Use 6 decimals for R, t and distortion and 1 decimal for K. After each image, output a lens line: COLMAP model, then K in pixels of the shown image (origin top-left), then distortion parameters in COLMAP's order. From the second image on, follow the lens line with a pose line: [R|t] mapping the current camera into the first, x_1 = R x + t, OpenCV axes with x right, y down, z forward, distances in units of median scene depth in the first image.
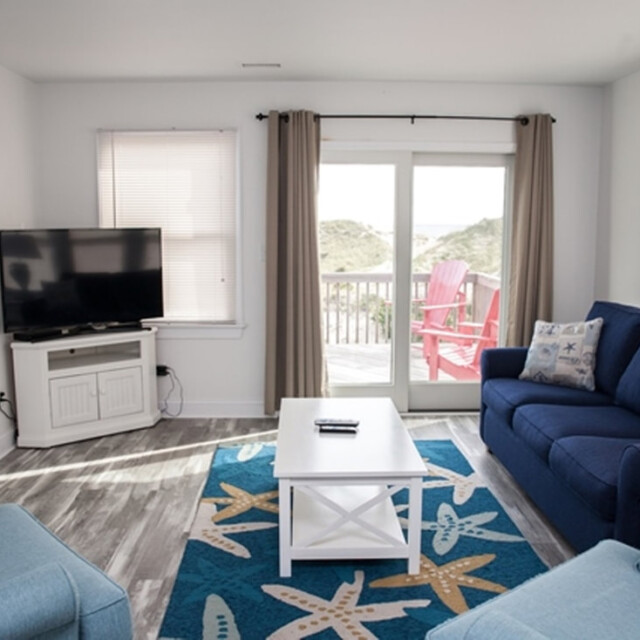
lens RADIAL K [[667.5, 0, 360.8], [0, 667.5, 318.9], [0, 0, 1]] dist [-0.091729, 0.021080]
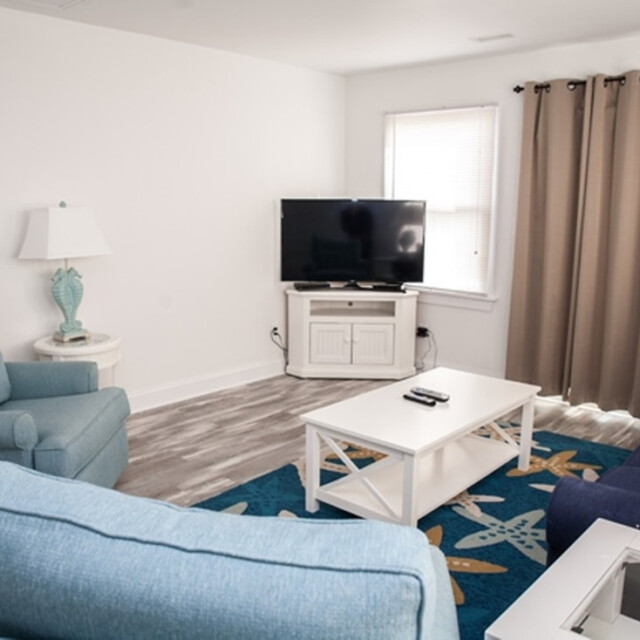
lens RADIAL K [[667.5, 0, 360.8], [0, 667.5, 318.9], [0, 0, 1]] dist [-0.091729, 0.021080]
pose [[0.736076, 0.126619, -0.664951, 0.368436], [-0.103703, 0.991846, 0.074071, -0.014718], [0.668908, 0.014435, 0.743205, 0.120686]]
